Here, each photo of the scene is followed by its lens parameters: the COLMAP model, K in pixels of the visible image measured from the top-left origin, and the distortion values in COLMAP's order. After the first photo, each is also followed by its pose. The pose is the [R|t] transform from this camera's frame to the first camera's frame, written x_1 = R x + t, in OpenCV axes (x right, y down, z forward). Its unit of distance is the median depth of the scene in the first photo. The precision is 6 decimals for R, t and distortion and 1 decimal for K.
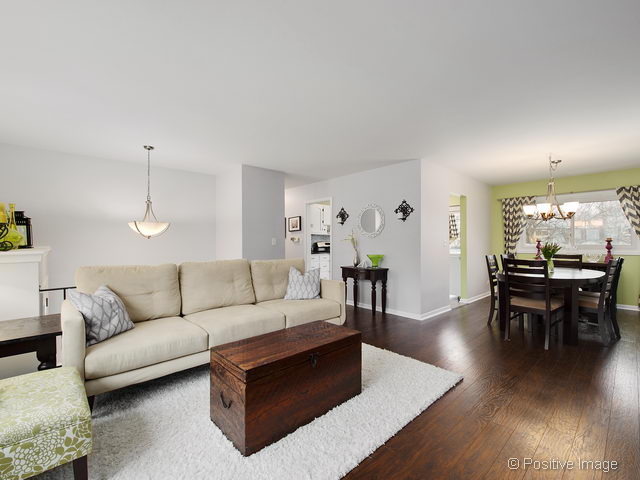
lens RADIAL K [[284.6, 0, 321.4], [0, 284.6, 246.4], [0, 0, 1]] dist [-0.000587, -0.000207]
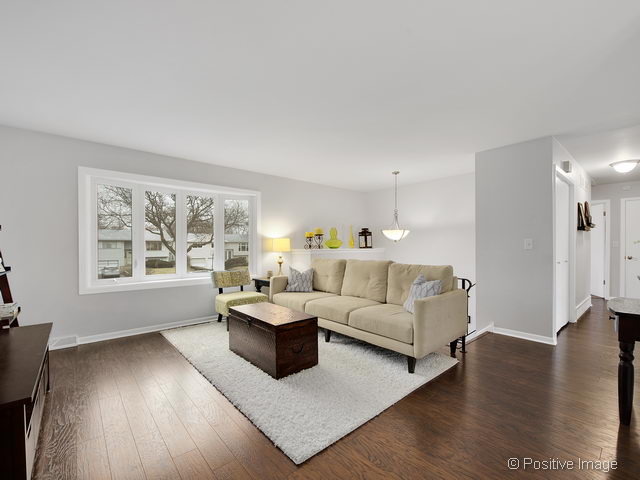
lens RADIAL K [[284.6, 0, 321.4], [0, 284.6, 246.4], [0, 0, 1]] dist [-0.000587, -0.000207]
pose [[-0.042312, 0.002345, -0.999102, 0.948311], [-0.012293, 0.999920, 0.002867, -0.011808], [0.999029, 0.012403, -0.042279, 0.935061]]
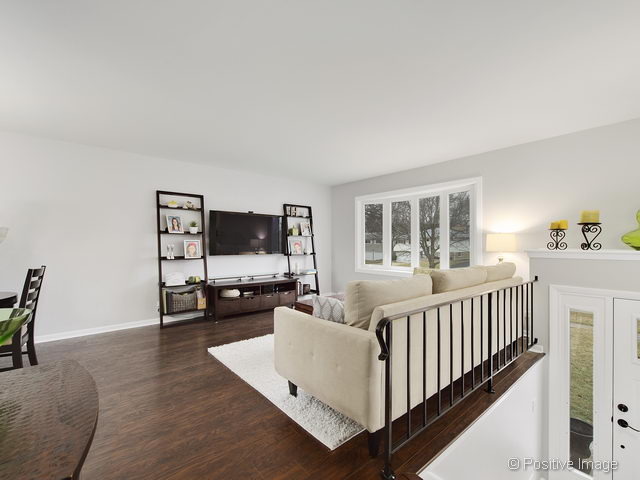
lens RADIAL K [[284.6, 0, 321.4], [0, 284.6, 246.4], [0, 0, 1]] dist [-0.000587, -0.000207]
pose [[-0.998015, -0.002240, 0.062933, -0.078003], [-0.000867, 0.999761, 0.021839, -0.022767], [-0.062967, 0.021741, -0.997779, 1.923765]]
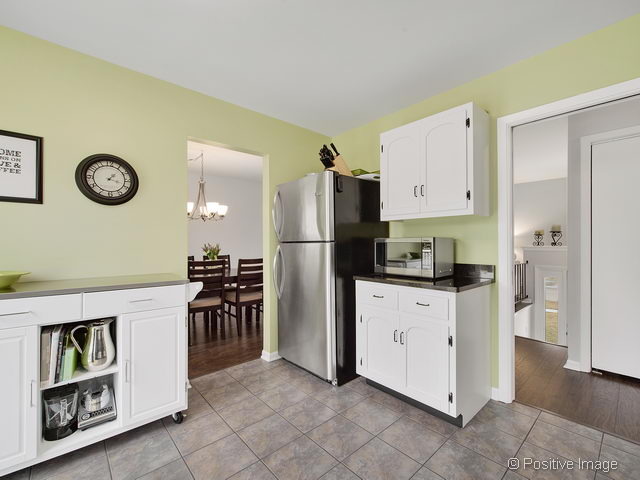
lens RADIAL K [[284.6, 0, 321.4], [0, 284.6, 246.4], [0, 0, 1]] dist [-0.000587, -0.000207]
pose [[-0.999836, 0.003479, 0.017777, 0.558439], [0.003944, 0.999649, 0.026179, -0.041820], [-0.017679, 0.026245, -0.999499, 2.774713]]
